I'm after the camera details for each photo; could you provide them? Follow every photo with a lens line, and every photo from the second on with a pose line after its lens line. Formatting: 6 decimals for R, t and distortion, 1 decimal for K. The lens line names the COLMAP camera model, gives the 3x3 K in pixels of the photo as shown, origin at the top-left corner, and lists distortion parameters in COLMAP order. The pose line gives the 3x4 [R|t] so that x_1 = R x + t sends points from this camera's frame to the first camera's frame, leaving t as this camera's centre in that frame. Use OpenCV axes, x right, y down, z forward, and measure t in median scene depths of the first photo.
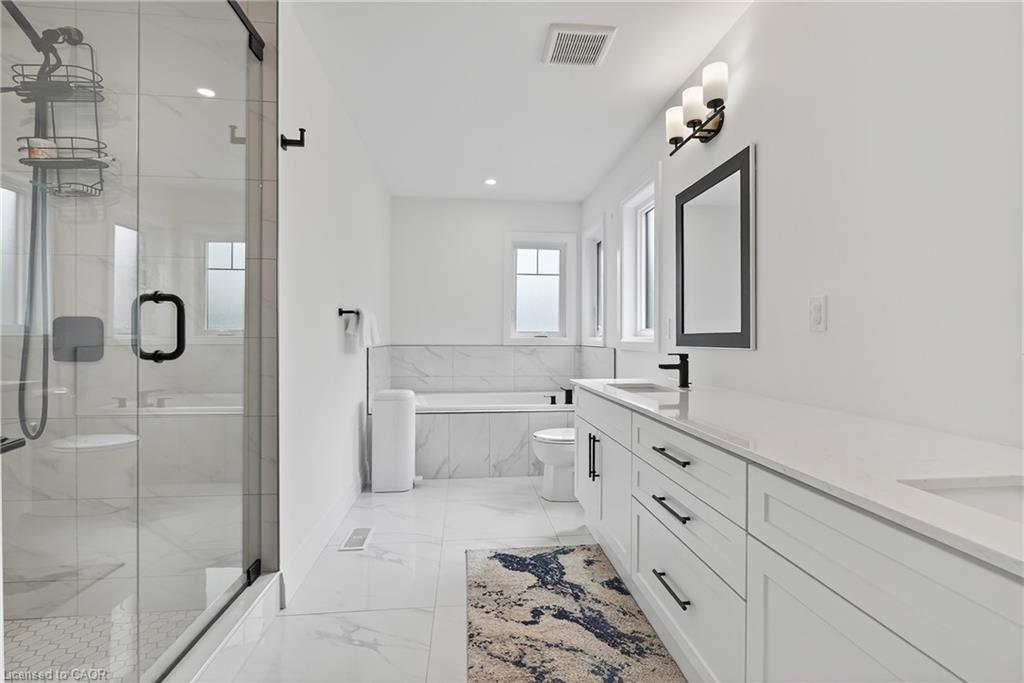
lens RADIAL K [[466.6, 0, 509.6], [0, 466.6, 338.7], [0, 0, 1]] dist [-0.010230, 0.000295]
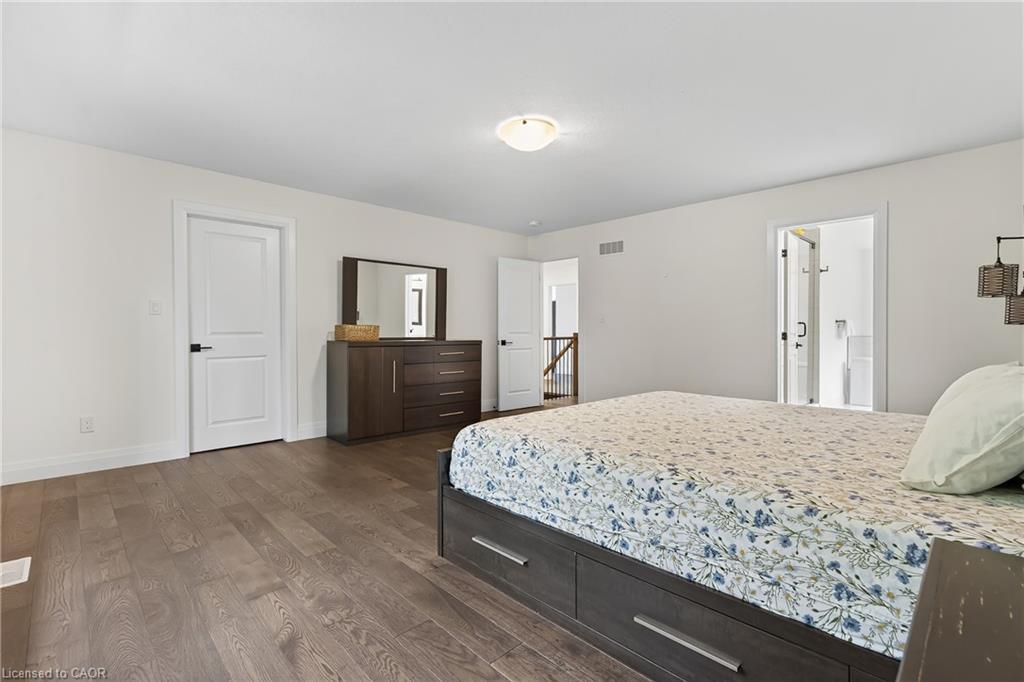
lens RADIAL K [[466.6, 0, 510.3], [0, 466.6, 335.5], [0, 0, 1]] dist [-0.010230, 0.000295]
pose [[0.624155, 0.008909, -0.781250, 0.782050], [-0.003219, 0.999956, 0.008832, 0.003045], [0.781294, -0.002997, 0.624156, -3.067335]]
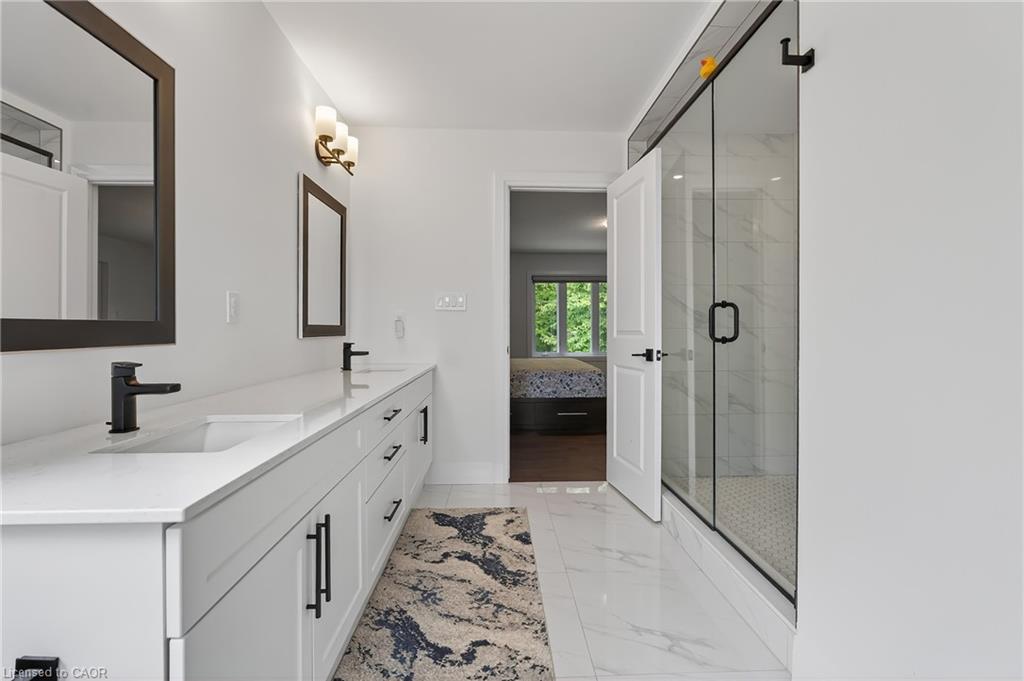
lens RADIAL K [[466.6, 0, 511.0], [0, 466.6, 332.2], [0, 0, 1]] dist [-0.010230, 0.000295]
pose [[-0.997805, -0.000064, 0.066226, -0.078703], [0.000551, 0.999957, 0.009261, -0.004343], [-0.066224, 0.009277, -0.997762, 1.961660]]
